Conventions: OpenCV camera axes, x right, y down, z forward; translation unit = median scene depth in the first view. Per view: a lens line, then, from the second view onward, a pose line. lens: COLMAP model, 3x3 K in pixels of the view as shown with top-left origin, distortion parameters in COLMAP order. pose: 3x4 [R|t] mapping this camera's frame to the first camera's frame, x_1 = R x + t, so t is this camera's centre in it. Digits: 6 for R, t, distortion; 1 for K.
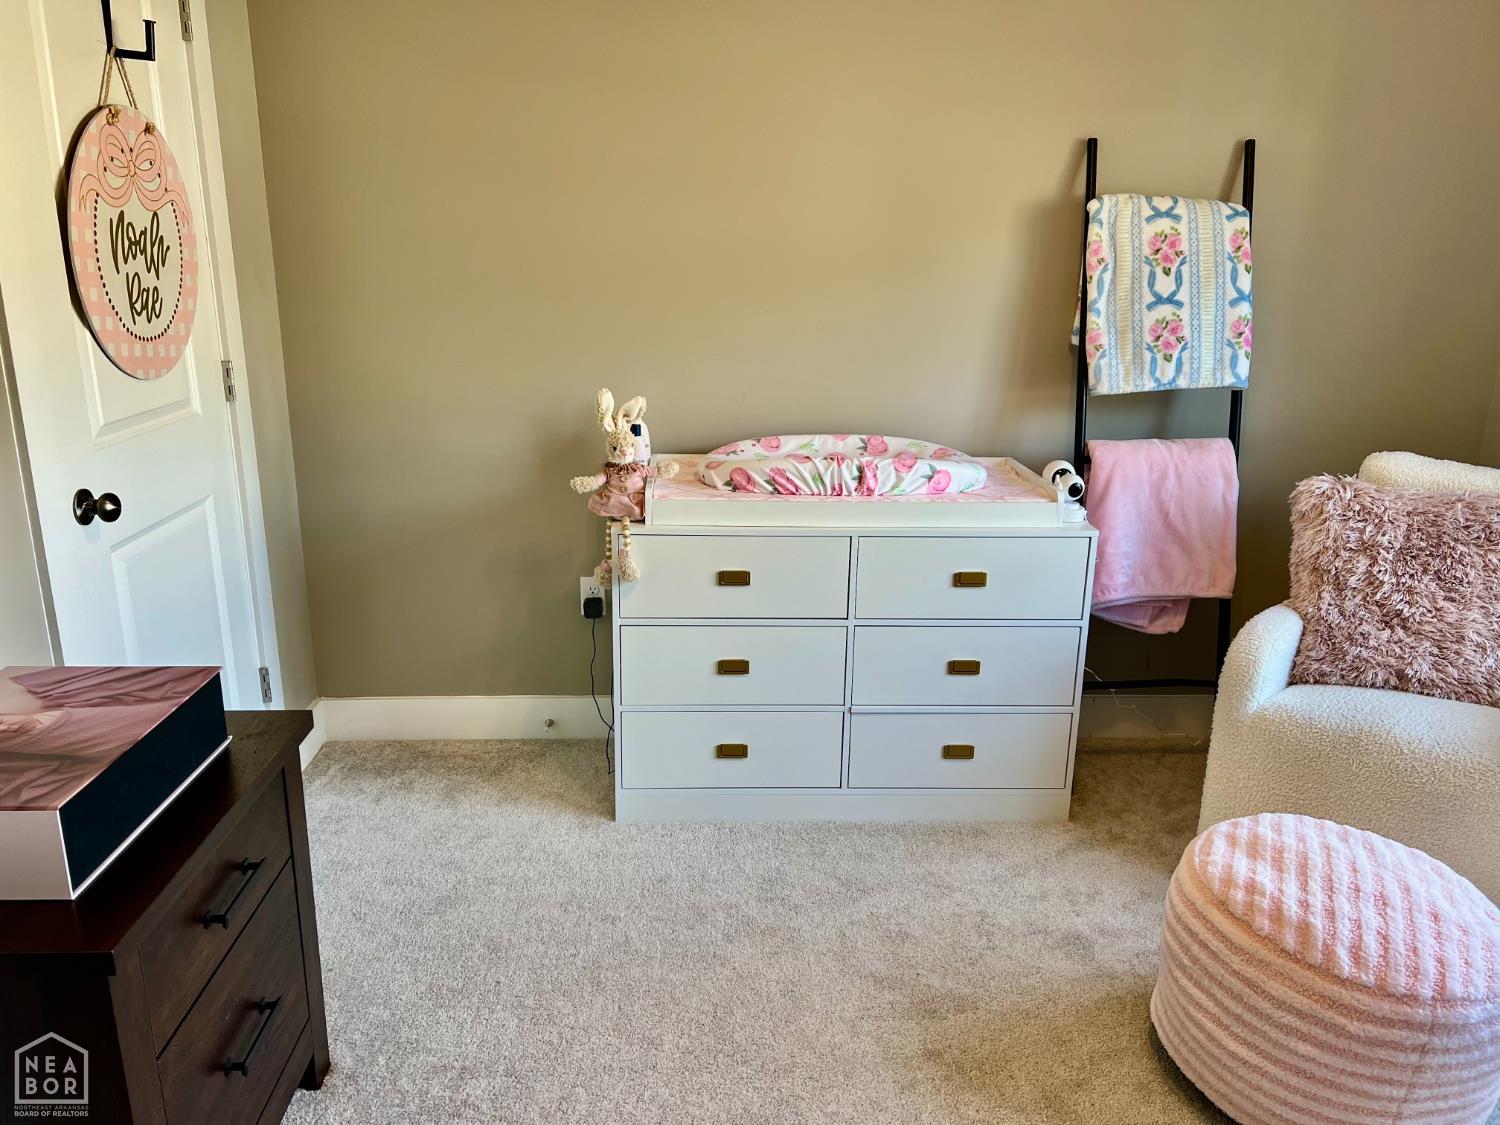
lens RADIAL K [[1124.2, 0, 751.8], [0, 1124.2, 572.8], [0, 0, 1]] dist [0.030841, -0.046115]
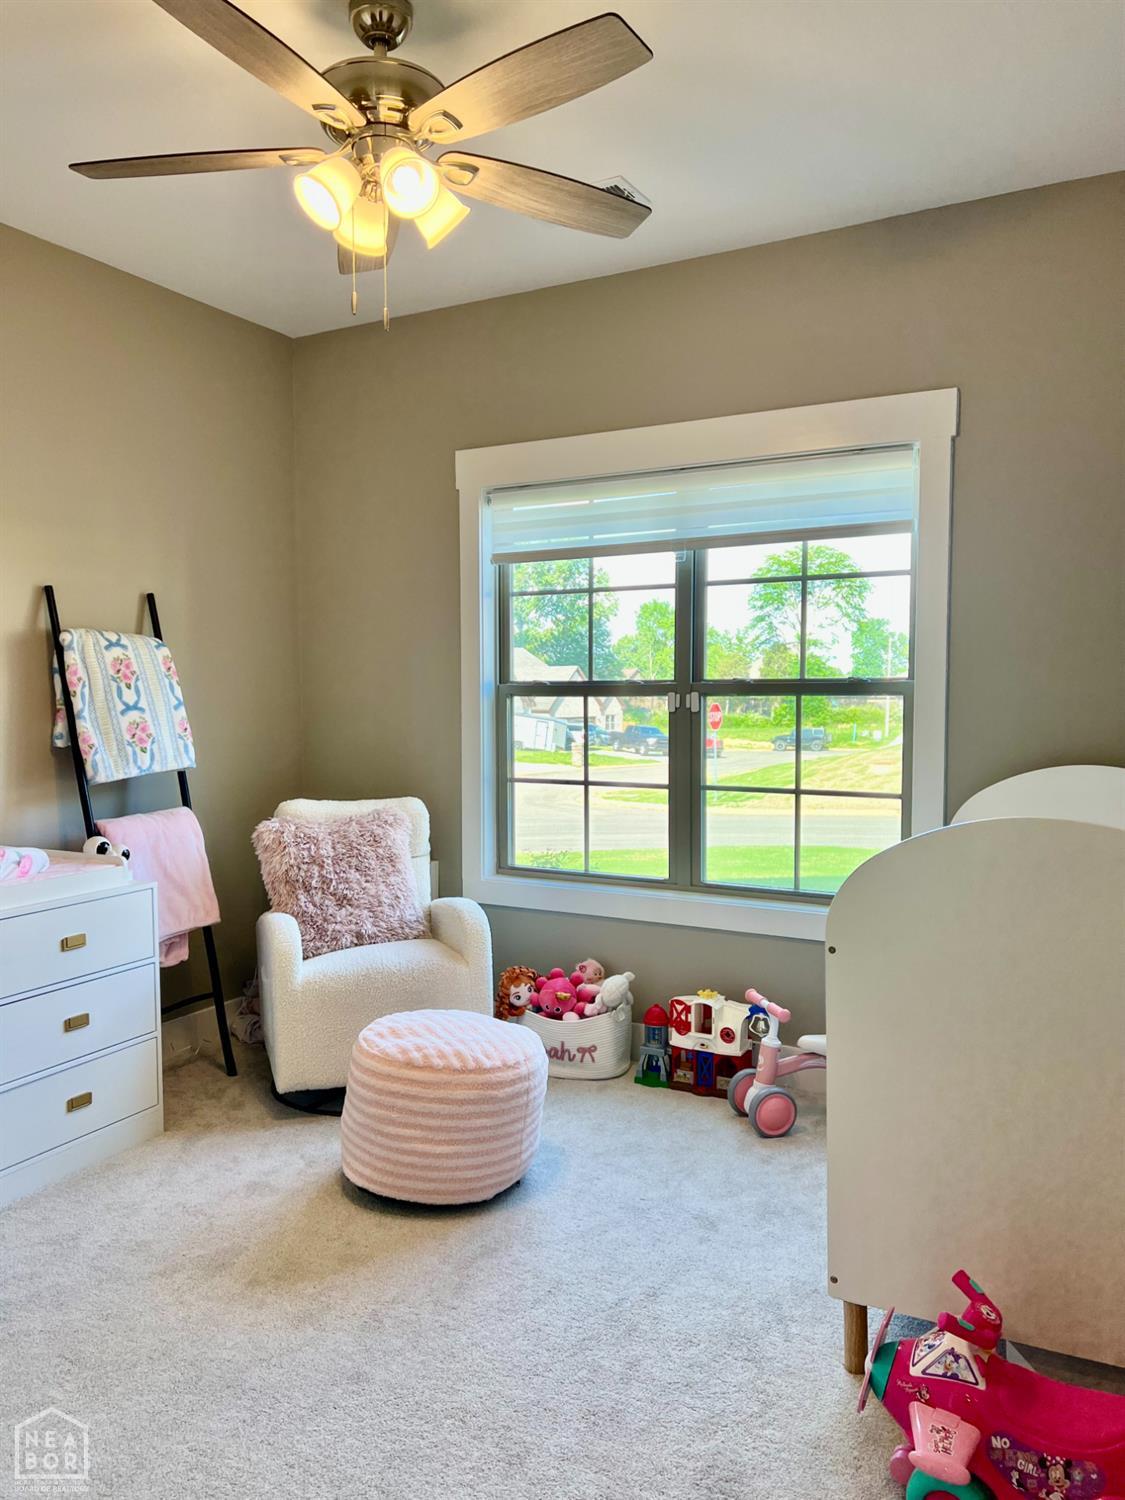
lens RADIAL K [[1124.2, 0, 556.4], [0, 1124.2, 746.2], [0, 0, 1]] dist [0.030841, -0.046115]
pose [[0.504398, -0.066286, 0.860923, -0.509824], [0.255549, 0.963843, -0.075511, 0.024383], [-0.824789, 0.258095, 0.503100, -0.044376]]
